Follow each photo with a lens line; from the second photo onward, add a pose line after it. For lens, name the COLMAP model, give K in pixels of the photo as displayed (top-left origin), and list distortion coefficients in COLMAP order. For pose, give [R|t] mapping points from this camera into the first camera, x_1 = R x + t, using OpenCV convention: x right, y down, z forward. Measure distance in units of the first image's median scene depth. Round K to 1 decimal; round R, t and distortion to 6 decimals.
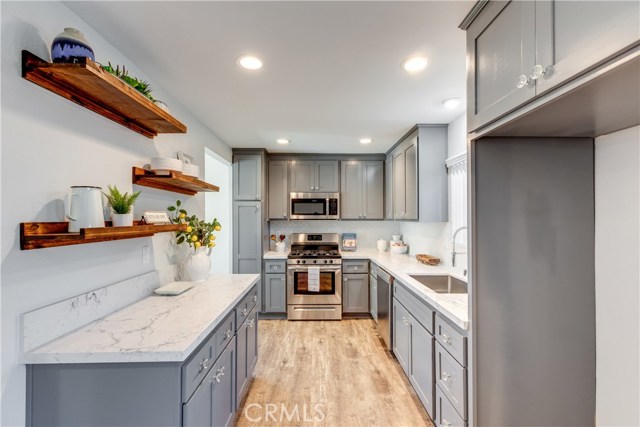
lens RADIAL K [[292.1, 0, 325.2], [0, 292.1, 214.5], [0, 0, 1]] dist [0.011271, -0.000711]
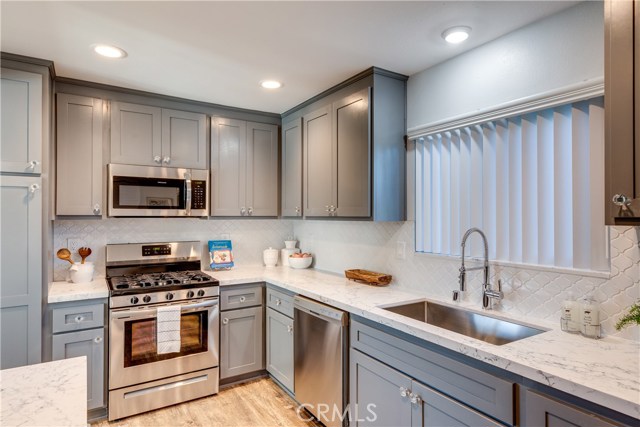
lens RADIAL K [[368.5, 0, 326.0], [0, 368.5, 213.2], [0, 0, 1]] dist [0.016658, -0.004211]
pose [[0.853760, 0.005786, 0.520635, -0.140074], [-0.009266, 0.999949, 0.004082, 0.004474], [-0.520585, -0.008309, 0.853769, 0.273195]]
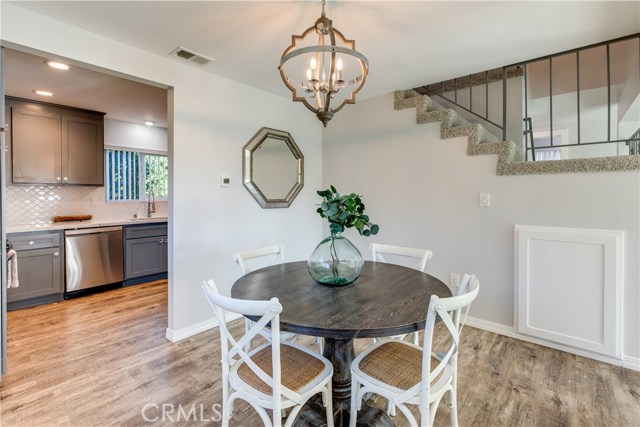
lens RADIAL K [[292.1, 0, 312.8], [0, 292.1, 197.1], [0, 0, 1]] dist [0.011271, -0.000711]
pose [[-0.732956, -0.003985, 0.680265, -0.957190], [-0.006961, 0.999974, -0.001643, 0.050549], [-0.680241, -0.005940, -0.732965, 0.993524]]
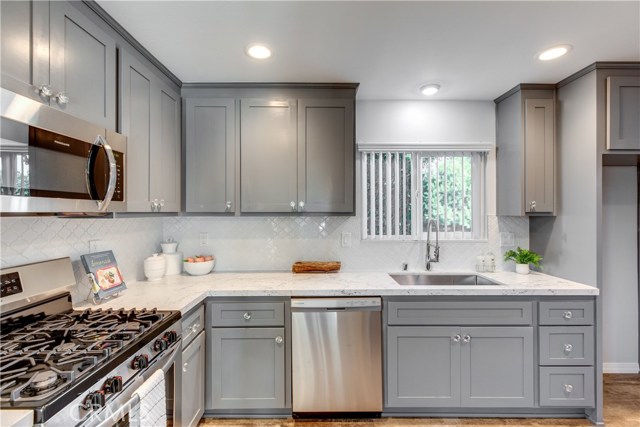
lens RADIAL K [[292.1, 0, 319.7], [0, 292.1, 210.0], [0, 0, 1]] dist [0.011271, -0.000711]
pose [[0.015980, 0.007372, 0.999845, -0.316498], [-0.012799, 0.999892, -0.007168, 0.012305], [-0.999790, -0.012683, 0.016072, 0.804292]]
